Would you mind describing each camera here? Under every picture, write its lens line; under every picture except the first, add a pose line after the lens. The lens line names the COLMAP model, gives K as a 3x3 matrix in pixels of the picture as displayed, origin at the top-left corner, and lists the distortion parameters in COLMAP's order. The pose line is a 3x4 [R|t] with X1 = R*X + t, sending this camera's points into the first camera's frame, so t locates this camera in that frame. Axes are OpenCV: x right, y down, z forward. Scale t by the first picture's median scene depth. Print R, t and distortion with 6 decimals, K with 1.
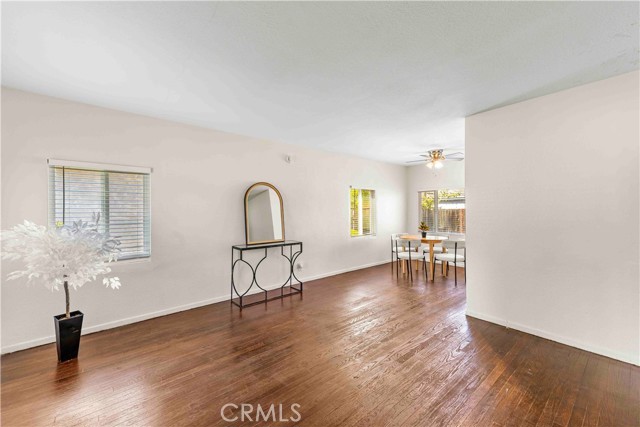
lens RADIAL K [[257.3, 0, 331.4], [0, 257.3, 206.7], [0, 0, 1]] dist [0.041937, -0.000265]
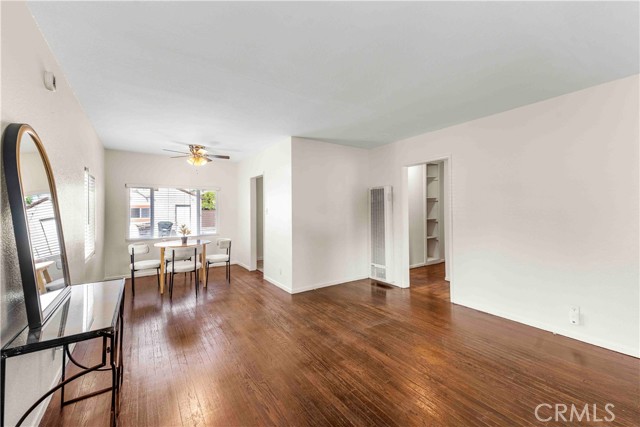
lens RADIAL K [[257.3, 0, 331.4], [0, 257.3, 206.7], [0, 0, 1]] dist [0.041937, -0.000265]
pose [[0.072874, 0.019810, 0.997144, -0.603307], [-0.011244, 0.999755, -0.019040, 0.029821], [-0.997278, -0.009825, 0.073079, 0.675884]]
